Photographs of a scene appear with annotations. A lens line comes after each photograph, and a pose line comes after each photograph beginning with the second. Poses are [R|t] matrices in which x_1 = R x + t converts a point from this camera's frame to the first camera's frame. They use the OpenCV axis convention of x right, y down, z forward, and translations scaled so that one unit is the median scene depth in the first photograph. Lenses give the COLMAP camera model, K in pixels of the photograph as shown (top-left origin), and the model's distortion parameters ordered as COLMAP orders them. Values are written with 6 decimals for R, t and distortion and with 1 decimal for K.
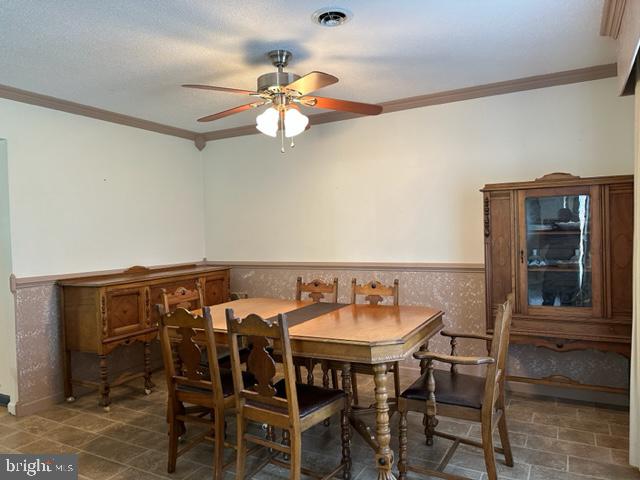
lens RADIAL K [[449.3, 0, 321.2], [0, 449.3, 240.3], [0, 0, 1]] dist [0.104307, -0.131768]
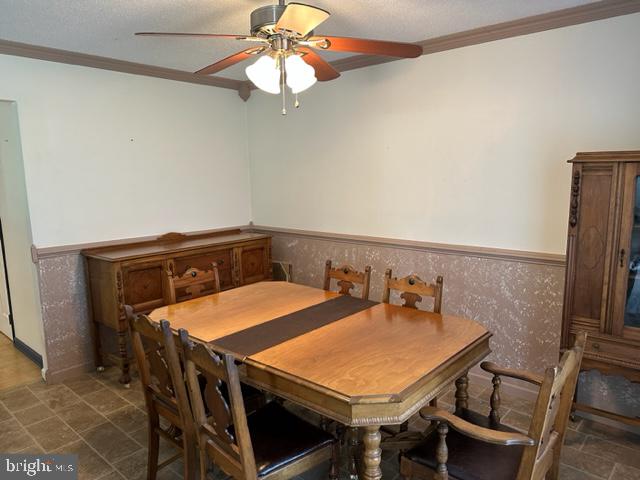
lens RADIAL K [[452.5, 0, 321.2], [0, 452.5, 243.0], [0, 0, 1]] dist [0.047823, -0.058311]
pose [[0.975111, 0.046975, -0.216683, 0.129491], [-0.016953, 0.990234, 0.138384, -0.073159], [0.221067, -0.131266, 0.966384, 0.201480]]
